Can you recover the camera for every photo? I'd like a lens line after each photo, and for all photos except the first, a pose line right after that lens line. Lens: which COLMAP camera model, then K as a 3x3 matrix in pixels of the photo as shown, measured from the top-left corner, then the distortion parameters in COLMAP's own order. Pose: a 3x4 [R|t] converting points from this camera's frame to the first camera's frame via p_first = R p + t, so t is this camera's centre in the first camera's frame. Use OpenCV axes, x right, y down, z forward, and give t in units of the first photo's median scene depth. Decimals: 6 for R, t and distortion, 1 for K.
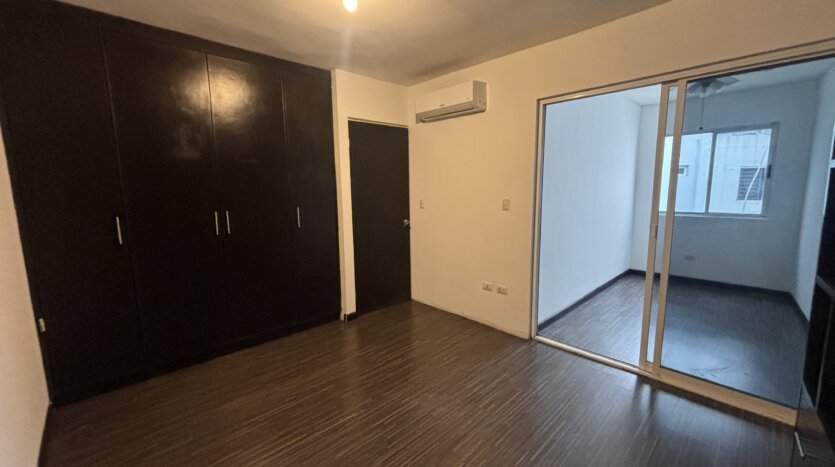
lens RADIAL K [[336.5, 0, 416.8], [0, 336.5, 234.0], [0, 0, 1]] dist [0.014689, 0.000422]
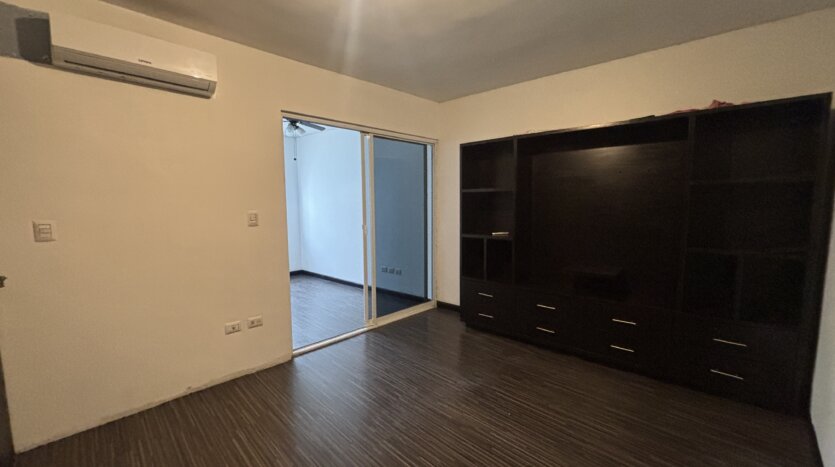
lens RADIAL K [[336.5, 0, 417.4], [0, 336.5, 232.4], [0, 0, 1]] dist [0.014689, 0.000422]
pose [[-0.011839, -0.079903, 0.996732, -0.584794], [0.149622, 0.985438, 0.080775, -0.061942], [-0.988672, 0.150089, 0.000288, 0.592417]]
